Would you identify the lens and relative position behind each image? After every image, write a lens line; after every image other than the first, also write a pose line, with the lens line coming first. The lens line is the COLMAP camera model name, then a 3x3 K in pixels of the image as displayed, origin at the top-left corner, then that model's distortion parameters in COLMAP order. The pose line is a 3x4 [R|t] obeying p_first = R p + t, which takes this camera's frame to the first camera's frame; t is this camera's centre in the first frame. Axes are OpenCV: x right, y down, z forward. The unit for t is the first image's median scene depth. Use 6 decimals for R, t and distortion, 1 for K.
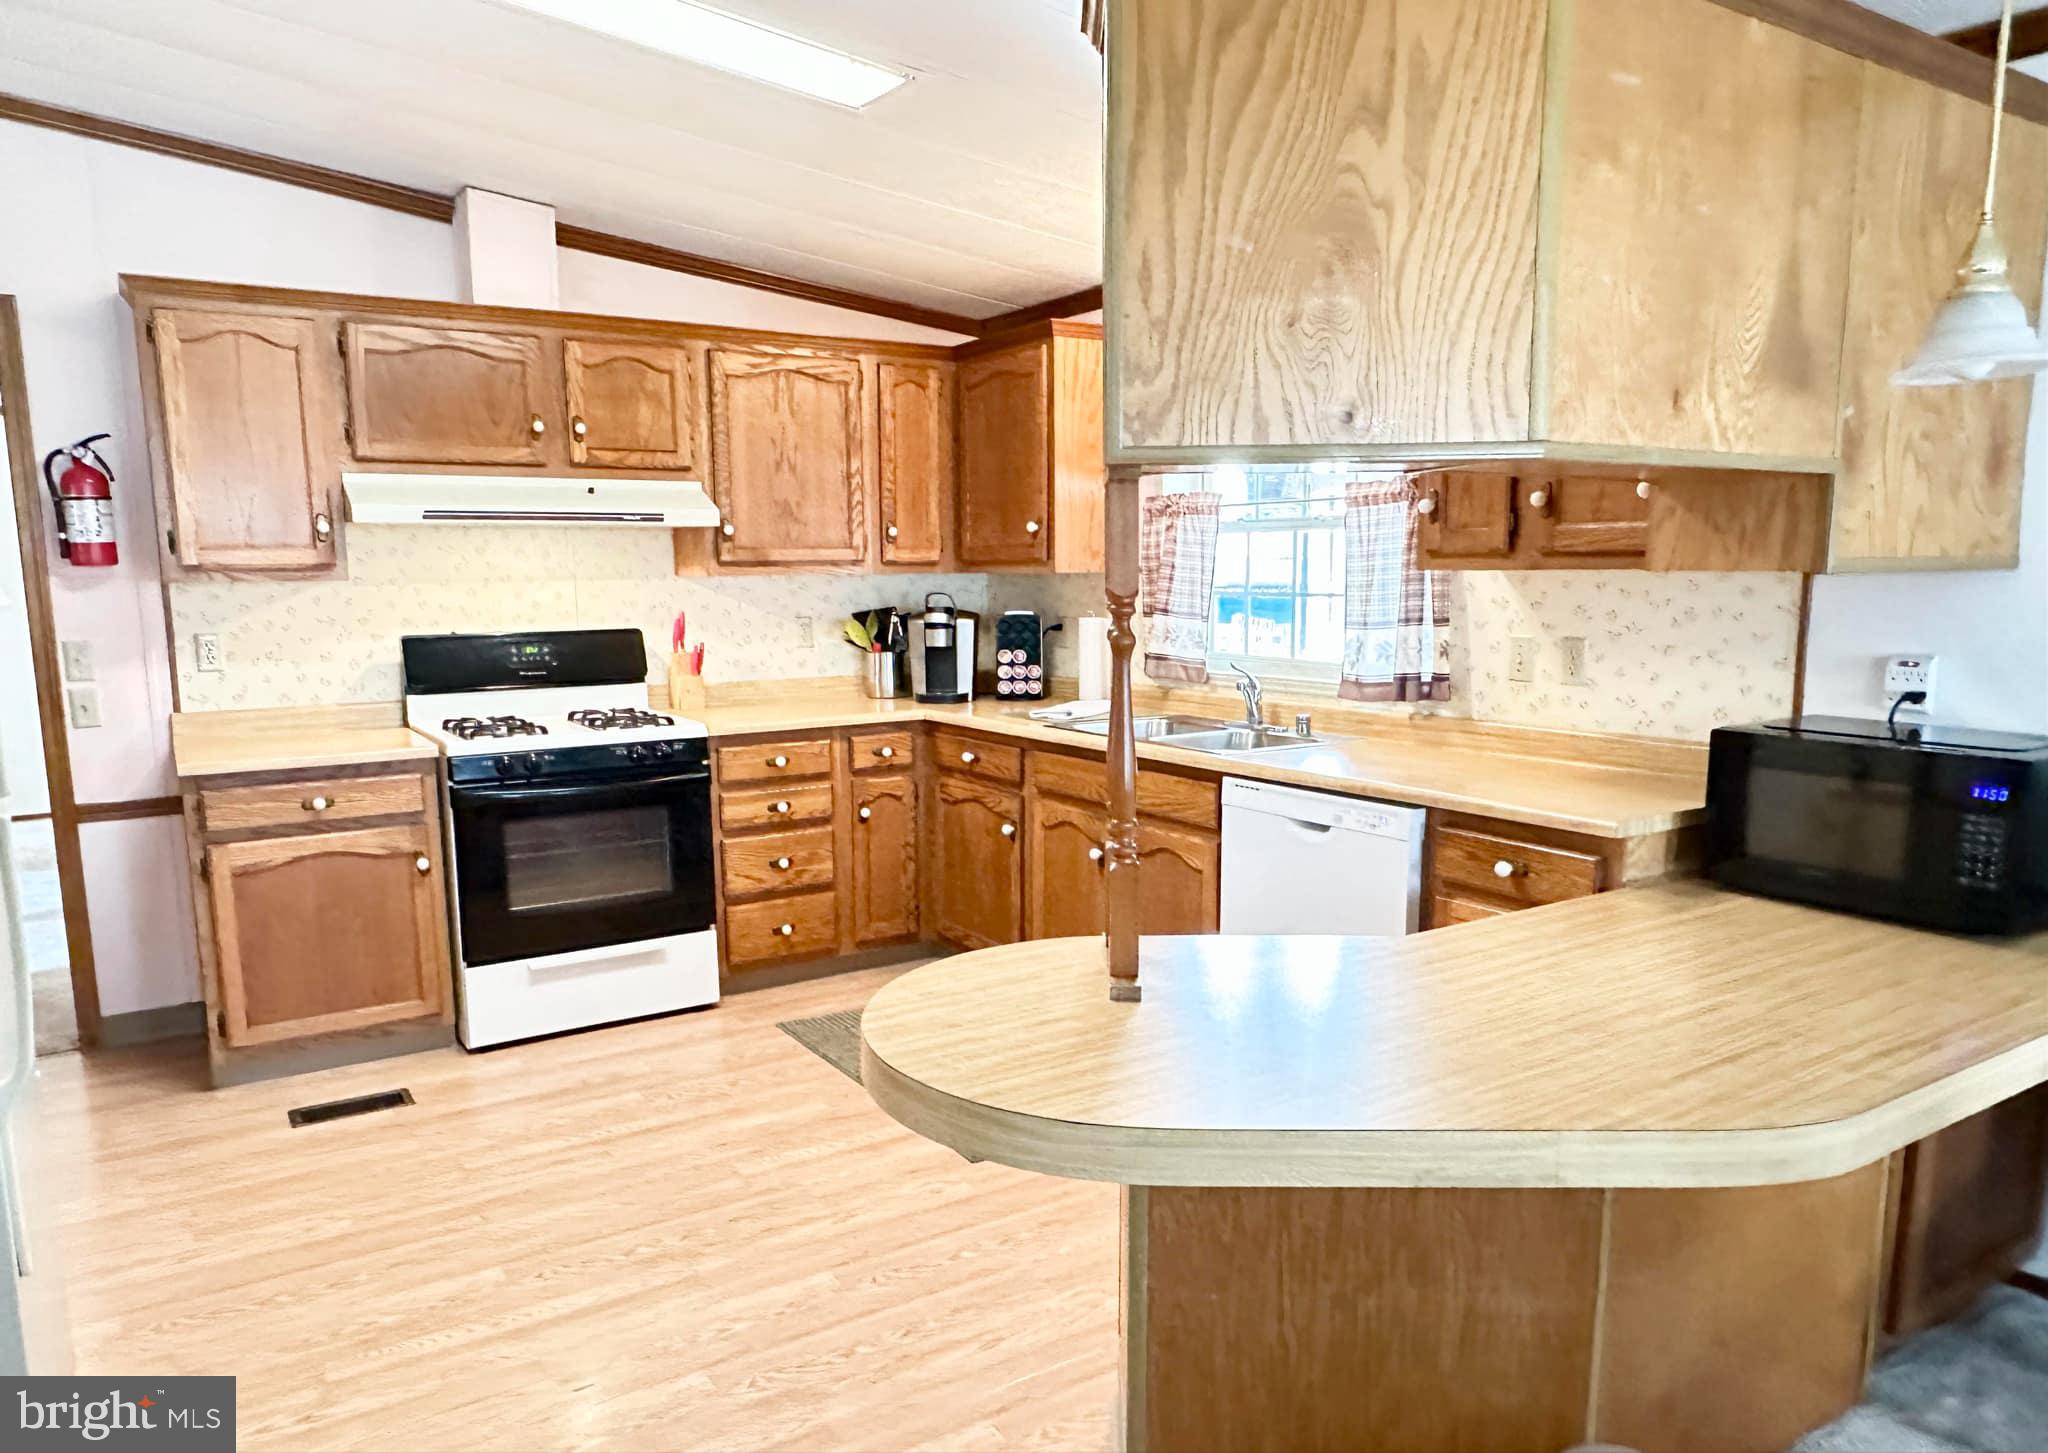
lens RADIAL K [[1368.3, 0, 1020.1], [0, 1368.3, 781.0], [0, 0, 1]] dist [-0.000332, 0.000496]
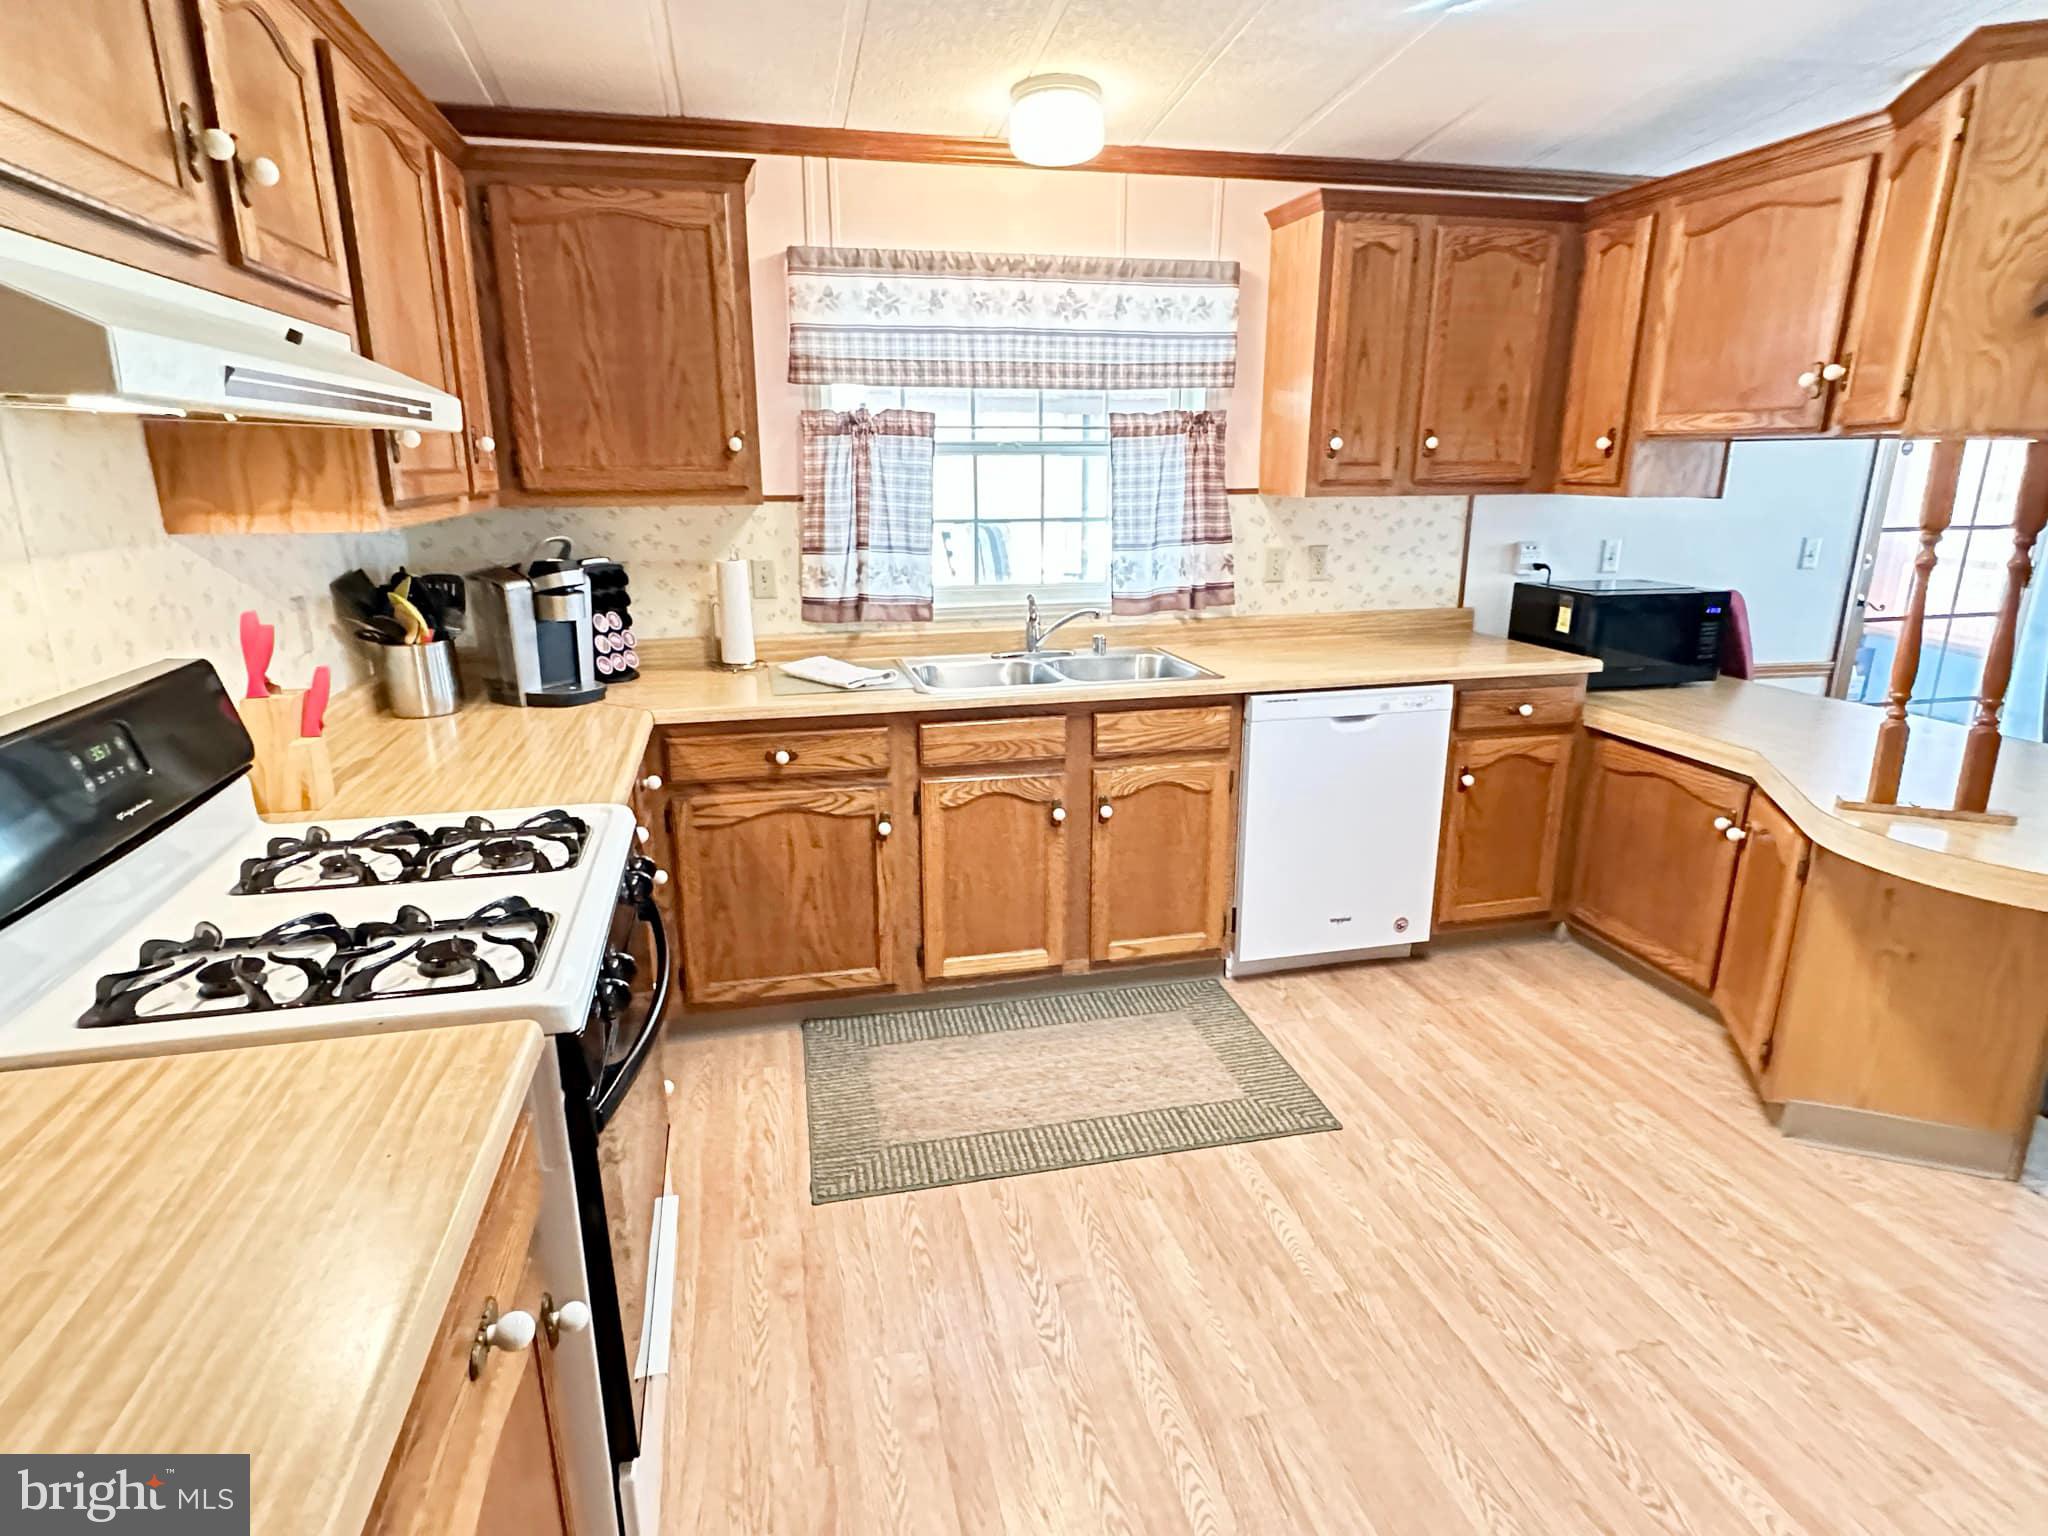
lens RADIAL K [[1122.5, 0, 1015.7], [0, 1122.5, 777.3], [0, 0, 1]] dist [-0.000719, -0.000846]
pose [[0.338254, -0.248332, 0.907698, -0.585701], [0.145985, 0.966724, 0.210079, -0.123605], [-0.929663, 0.061450, 0.363251, 0.689068]]
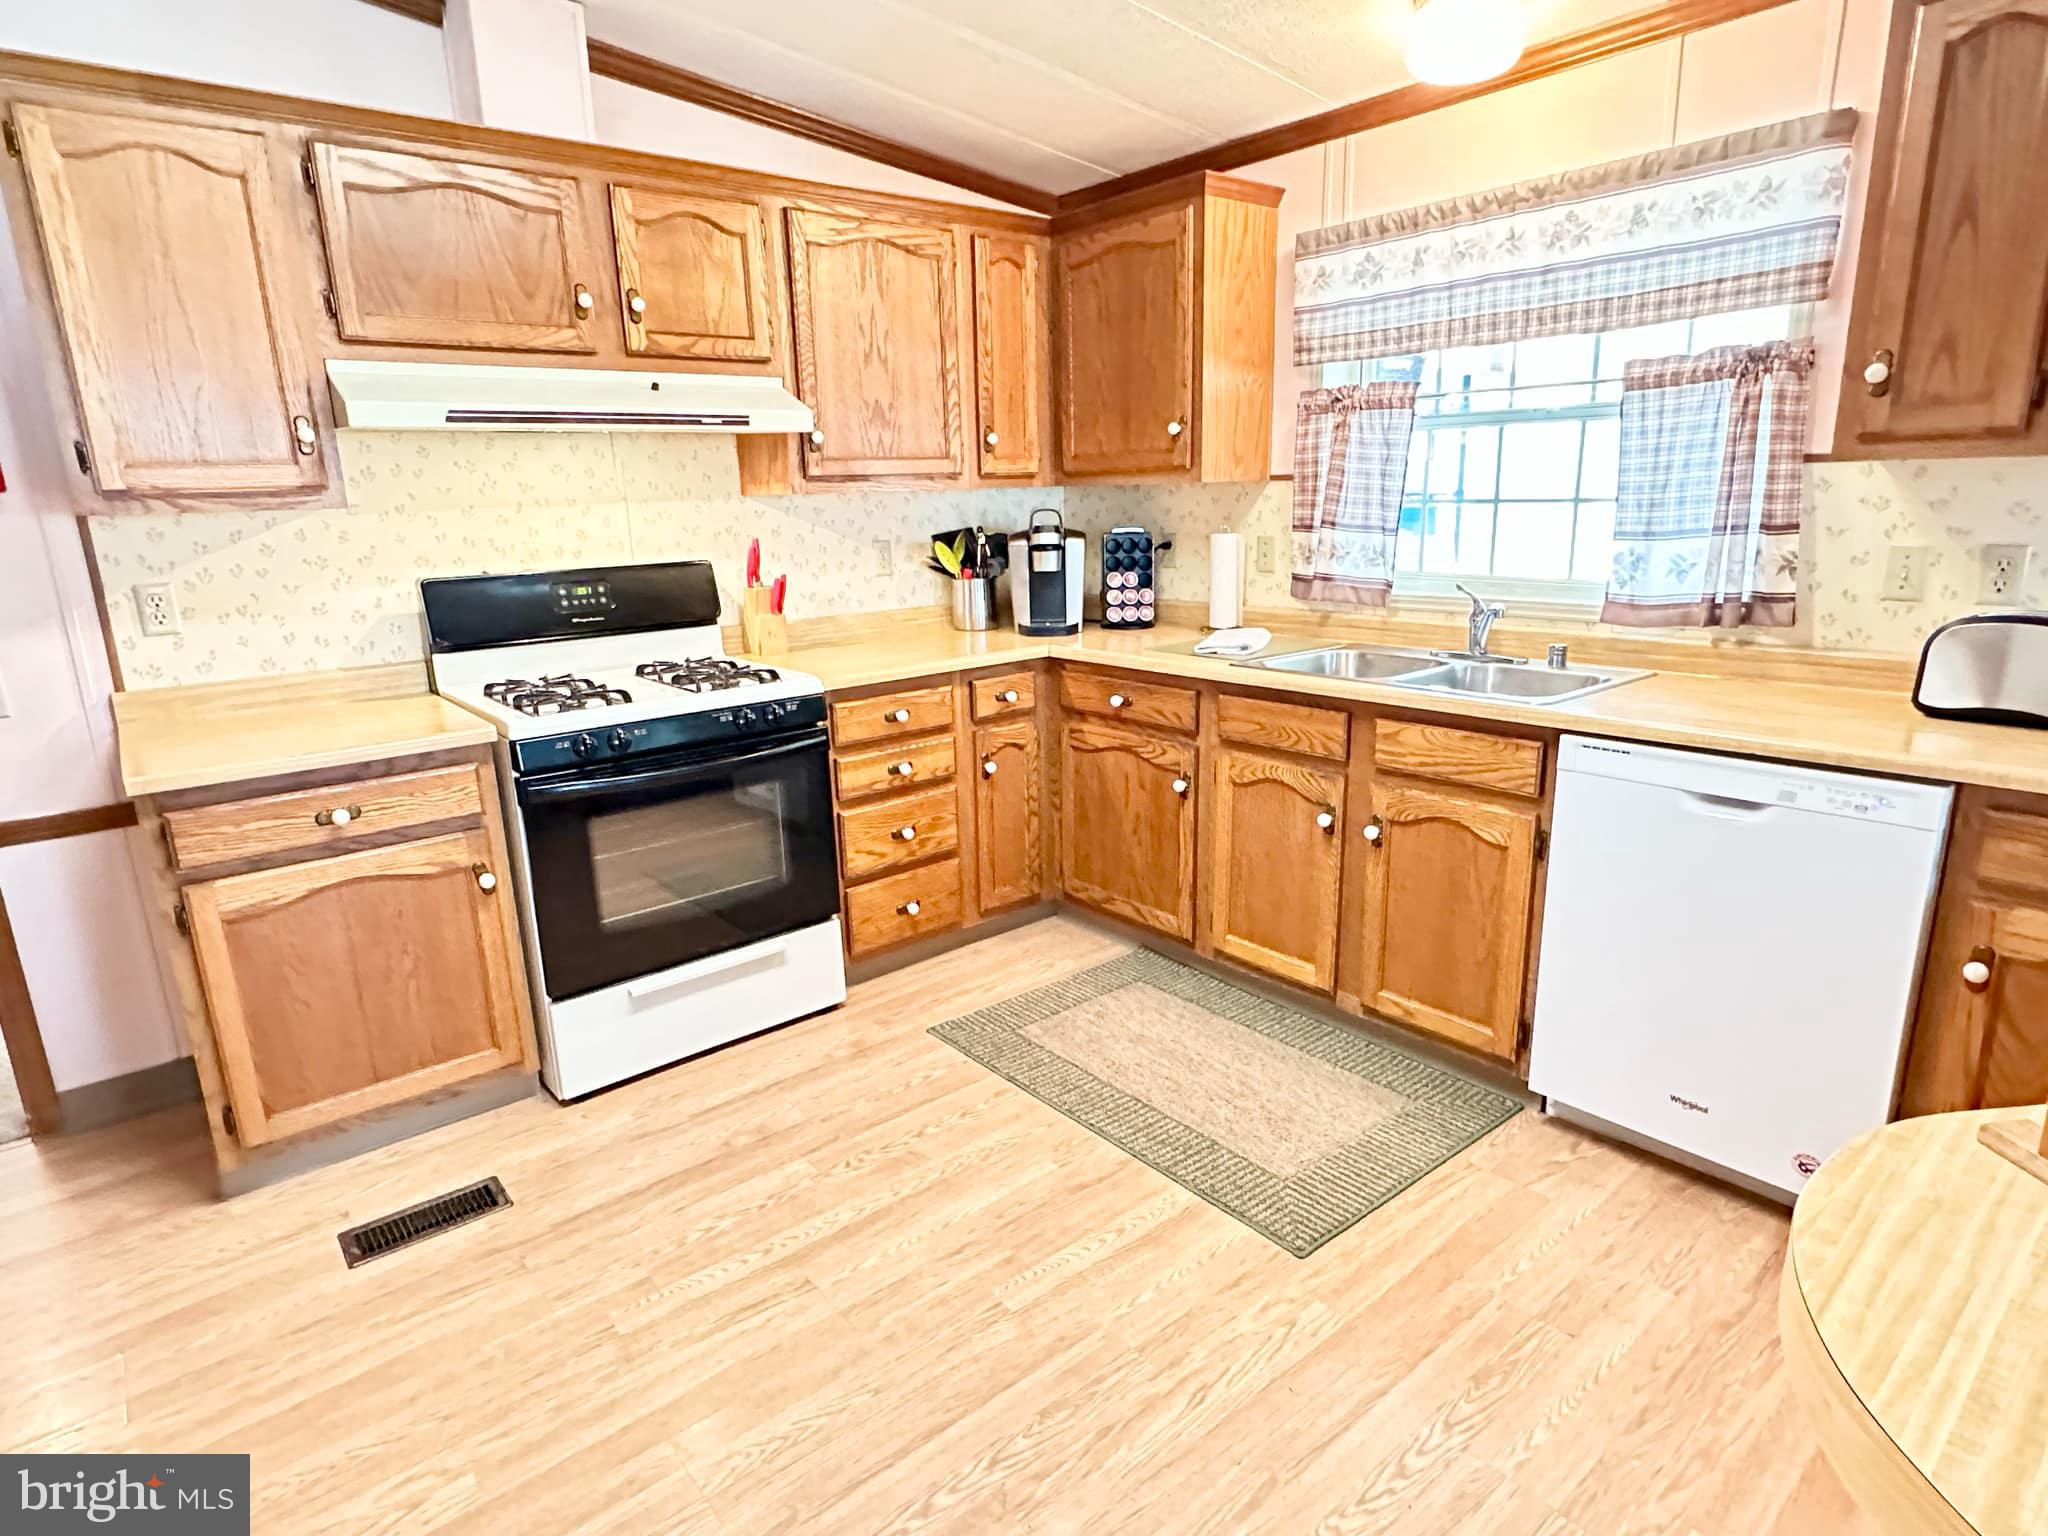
lens RADIAL K [[1118.2, 0, 1024.0], [0, 1118.2, 768.0], [0, 0, 1]] dist [0.000736, -0.000603]
pose [[0.992729, -0.047594, 0.110563, -0.185317], [0.037640, 0.995190, 0.090441, -0.043315], [-0.114336, -0.085622, 0.989746, 0.318565]]
